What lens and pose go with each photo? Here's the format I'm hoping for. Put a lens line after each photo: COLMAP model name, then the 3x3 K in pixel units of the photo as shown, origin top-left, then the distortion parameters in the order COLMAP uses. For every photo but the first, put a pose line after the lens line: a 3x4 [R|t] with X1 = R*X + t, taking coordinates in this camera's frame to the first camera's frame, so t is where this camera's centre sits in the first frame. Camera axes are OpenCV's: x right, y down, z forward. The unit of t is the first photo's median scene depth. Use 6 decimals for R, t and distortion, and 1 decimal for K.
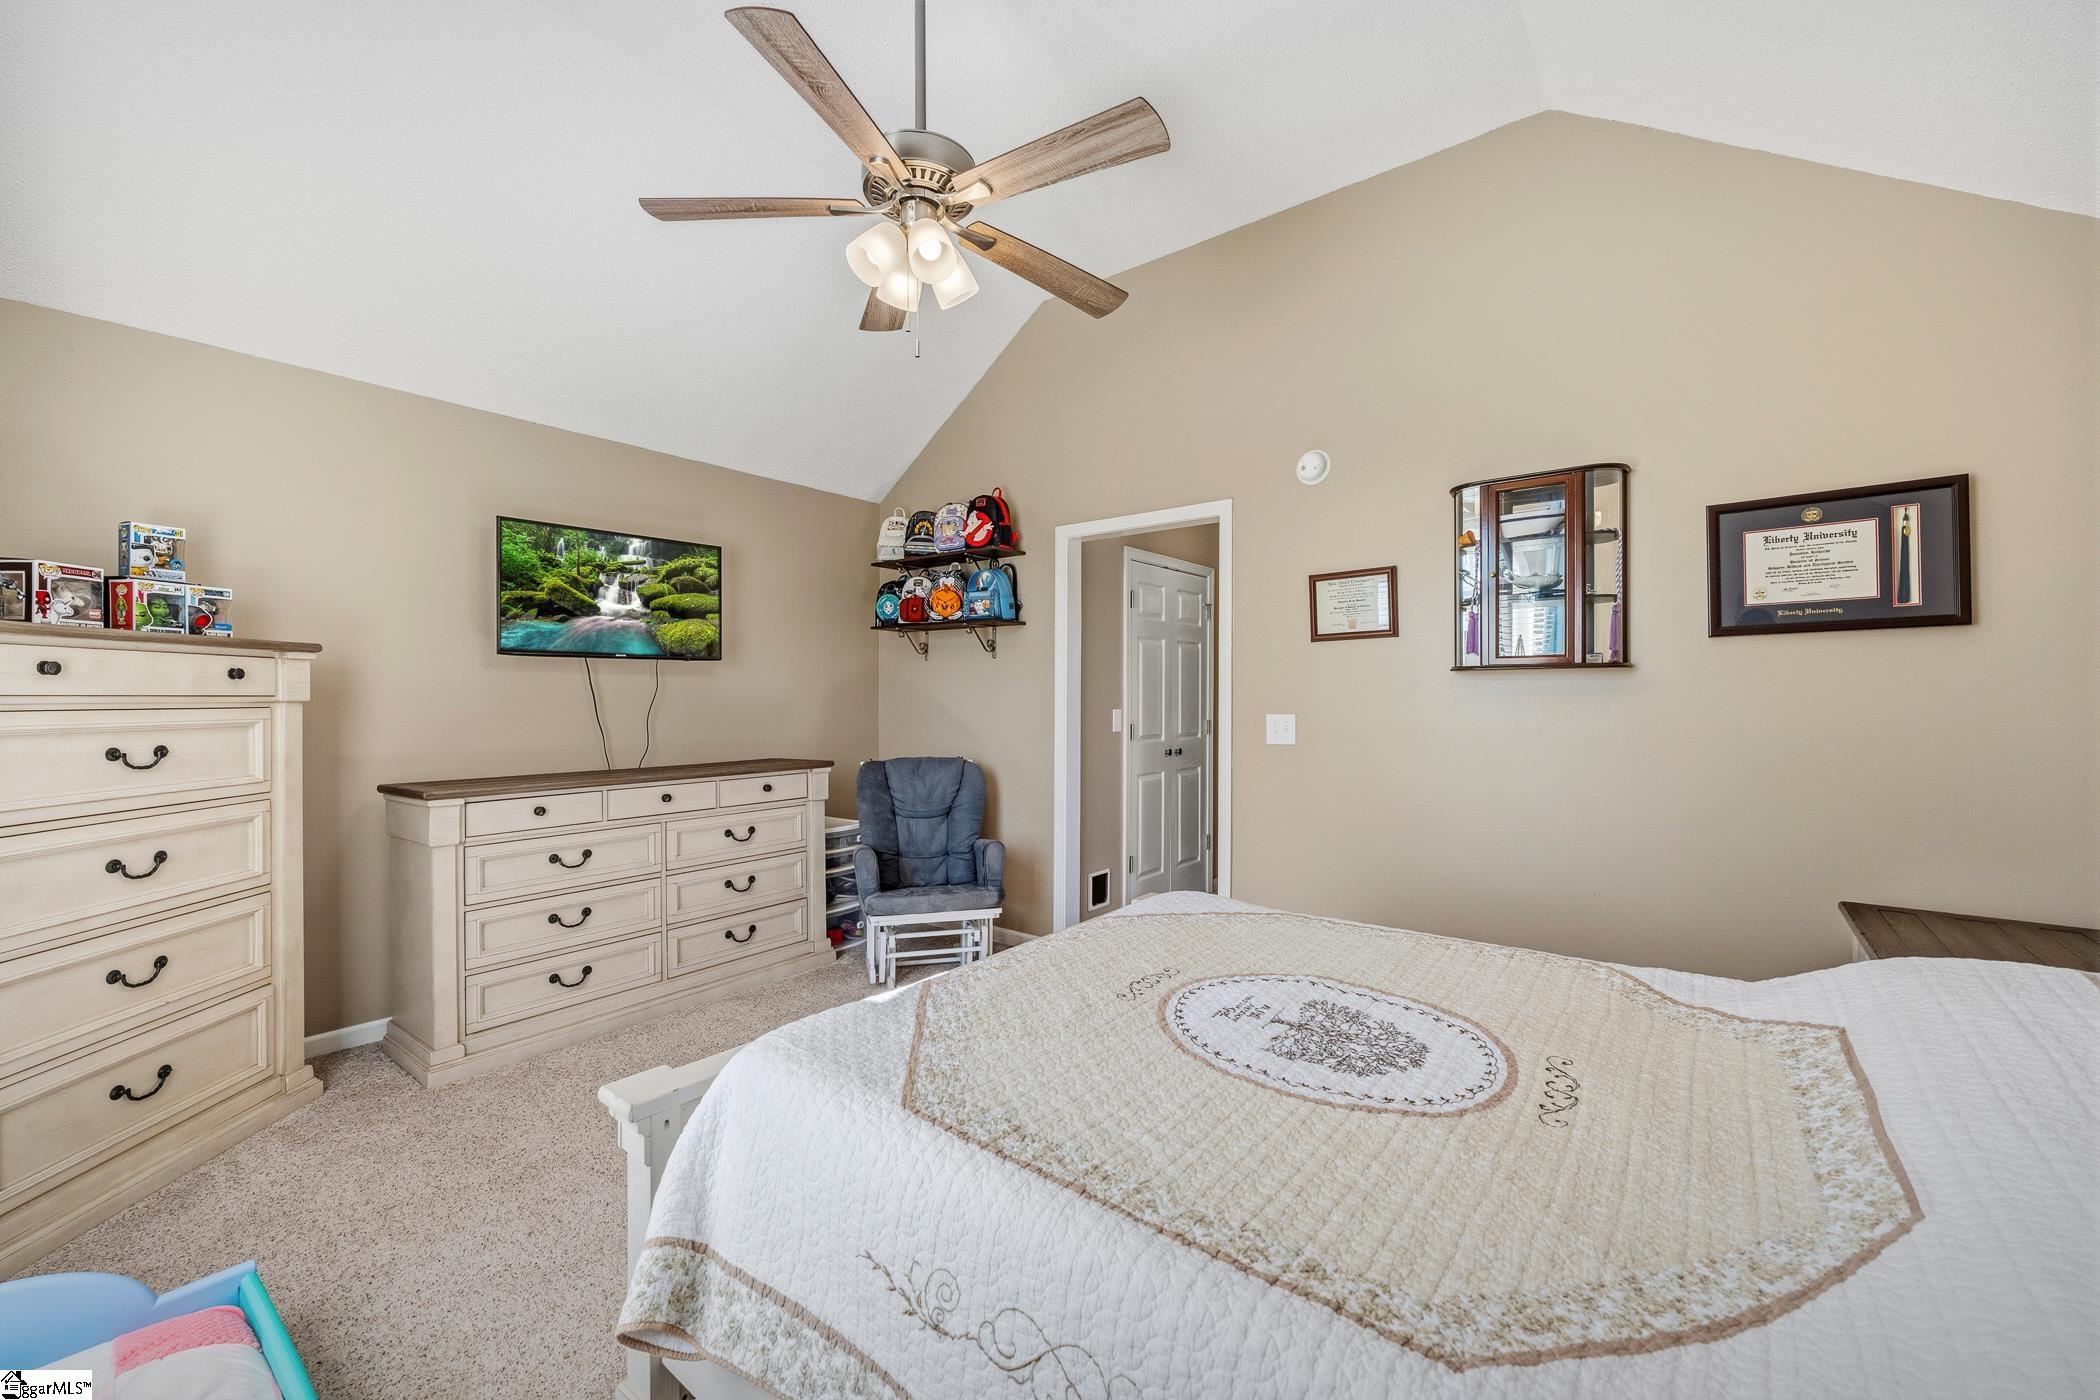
lens RADIAL K [[822.2, 0, 1043.2], [0, 822.2, 694.7], [0, 0, 1]] dist [-0.001322, 0.000084]
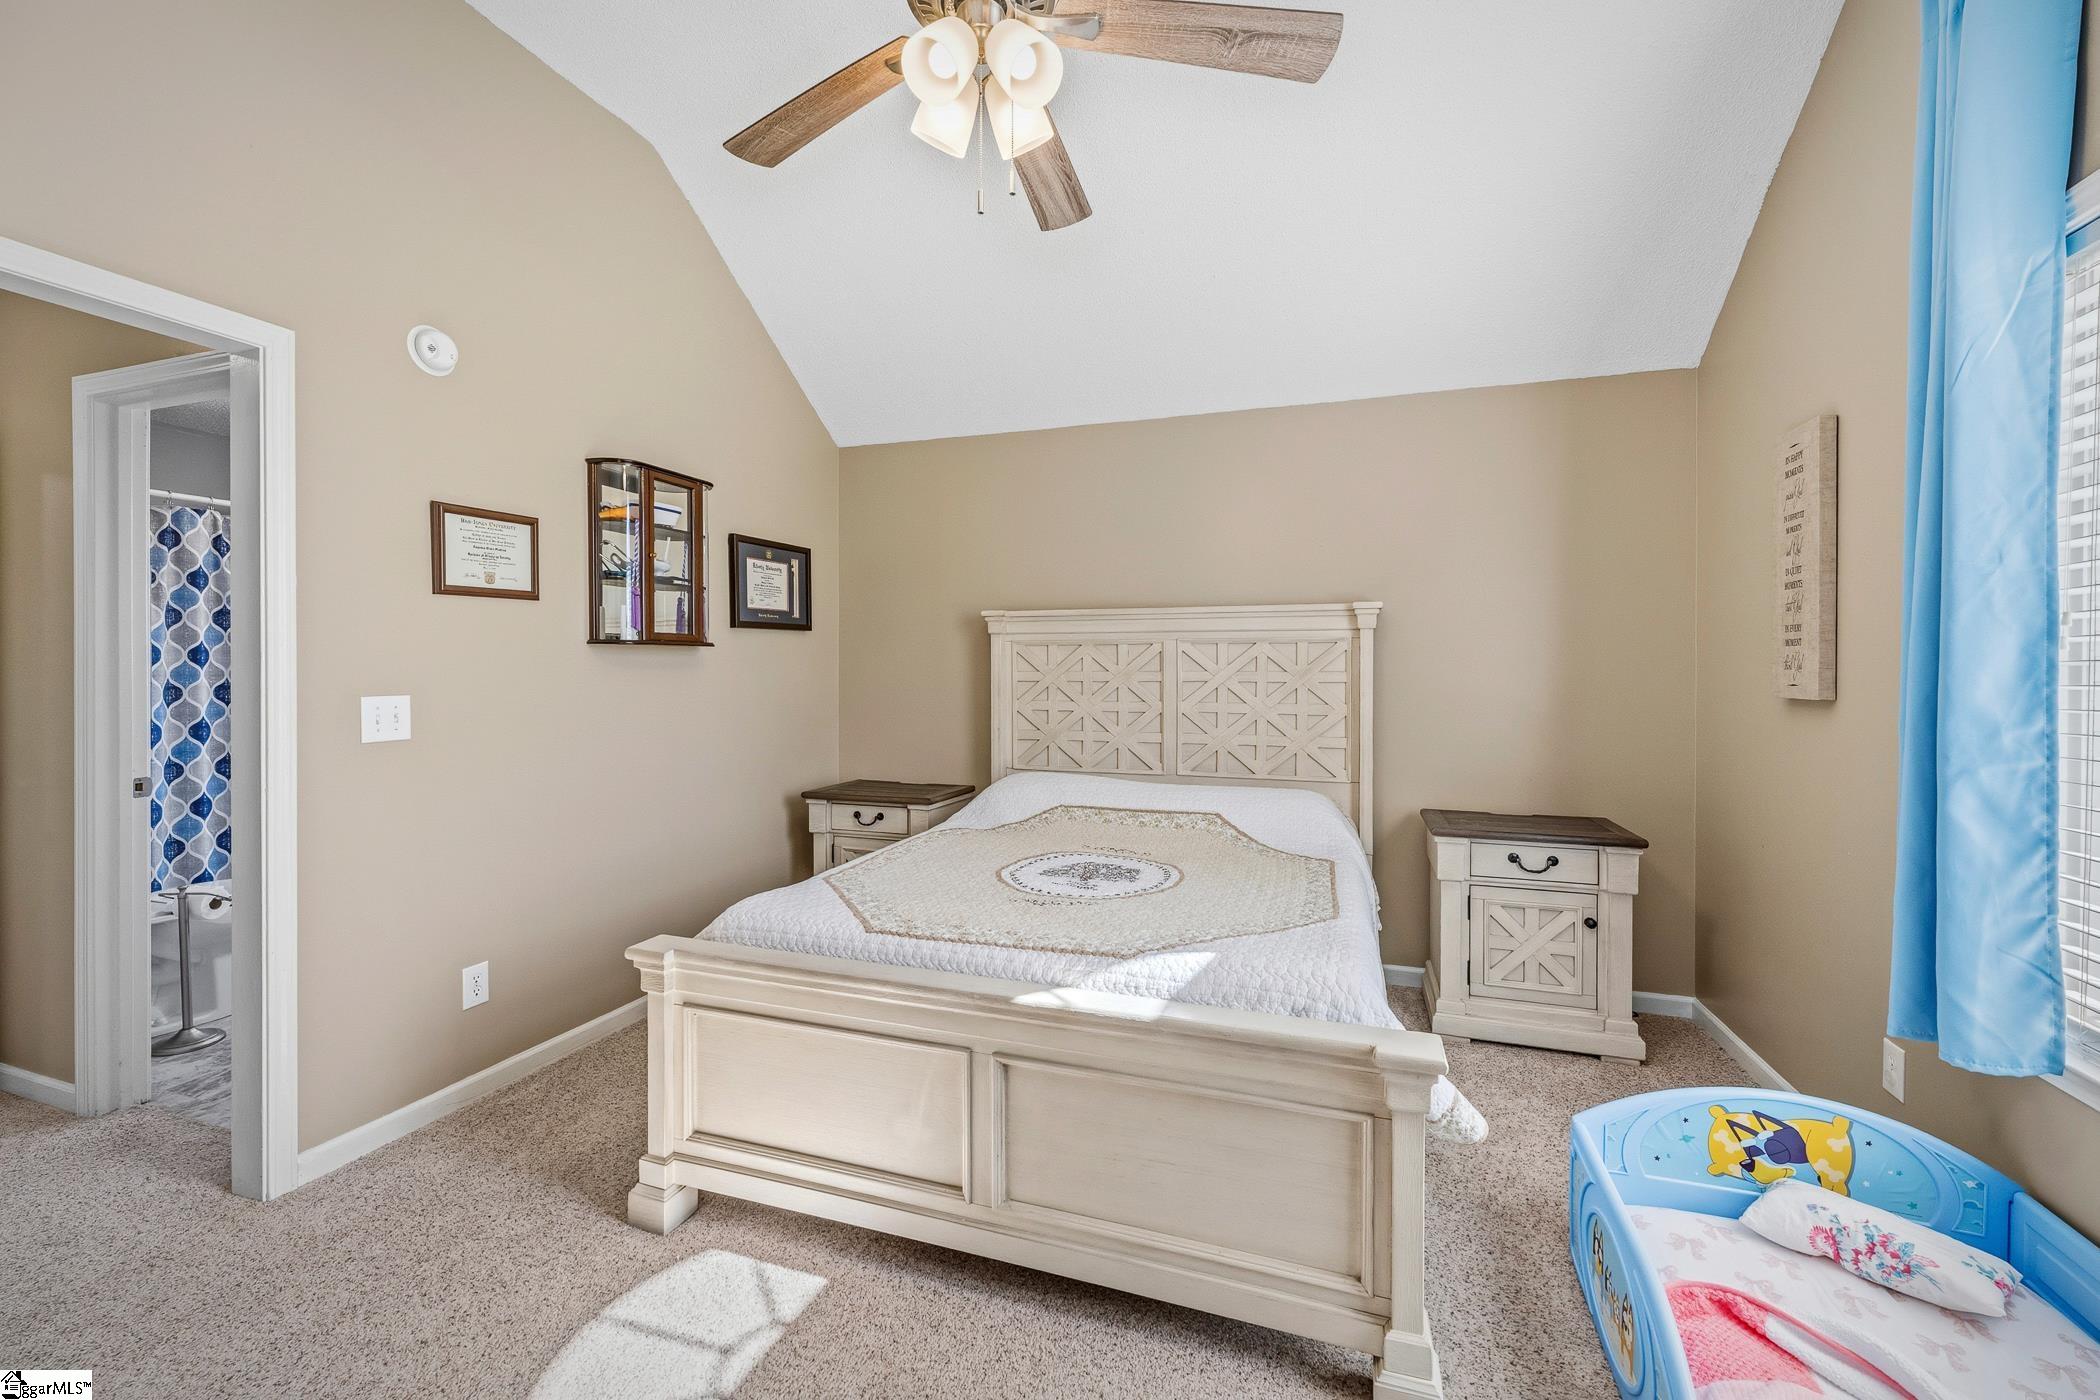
lens RADIAL K [[860.0, 0, 1042.9], [0, 860.0, 676.0], [0, 0, 1]] dist [-0.001673, -0.000001]
pose [[-0.329685, -0.007111, 0.944064, -0.772453], [-0.004341, 0.999972, 0.006016, 0.001213], [-0.944081, -0.002115, -0.329707, 1.023072]]
